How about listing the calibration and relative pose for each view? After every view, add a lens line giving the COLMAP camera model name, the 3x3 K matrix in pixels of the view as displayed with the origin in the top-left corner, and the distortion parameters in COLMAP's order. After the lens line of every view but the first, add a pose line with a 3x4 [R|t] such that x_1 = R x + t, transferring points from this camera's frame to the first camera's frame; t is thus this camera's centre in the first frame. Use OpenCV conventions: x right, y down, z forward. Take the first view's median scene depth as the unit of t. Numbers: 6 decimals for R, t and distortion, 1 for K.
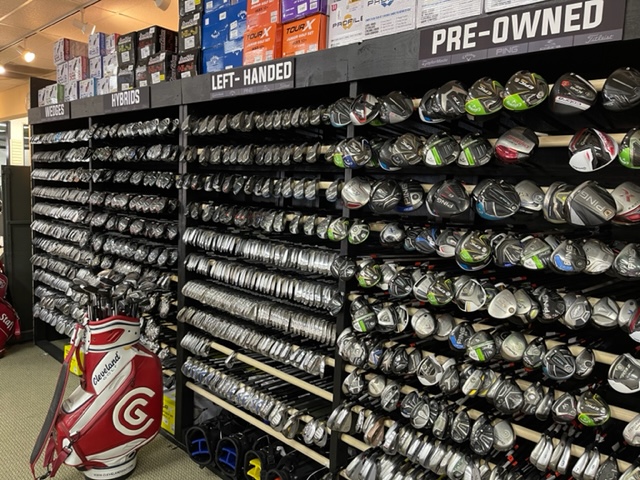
lens RADIAL K [[477.9, 0, 320.0], [0, 477.9, 240.0], [0, 0, 1]] dist [0.078036, -0.104234]
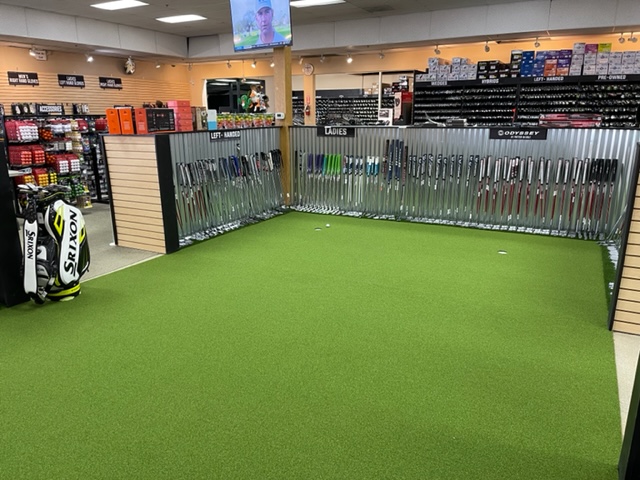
lens RADIAL K [[477.9, 0, 320.0], [0, 477.9, 240.0], [0, 0, 1]] dist [0.078036, -0.104234]
pose [[0.969563, -0.100116, 0.223438, -5.235989], [0.067046, 0.986261, 0.150980, 0.517018], [-0.235484, -0.131404, 0.962954, -4.805589]]
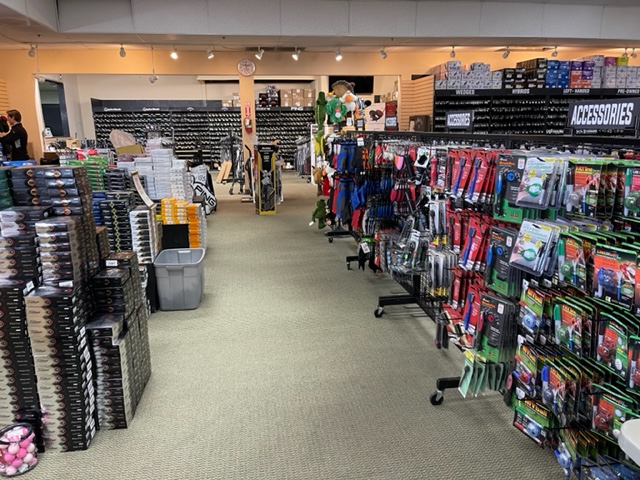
lens RADIAL K [[477.9, 0, 320.0], [0, 477.9, 240.0], [0, 0, 1]] dist [0.078036, -0.104234]
pose [[0.640942, -0.215848, 0.736616, -7.761351], [0.125705, 0.976209, 0.176678, -0.126146], [-0.757226, -0.020644, 0.652826, -0.212571]]
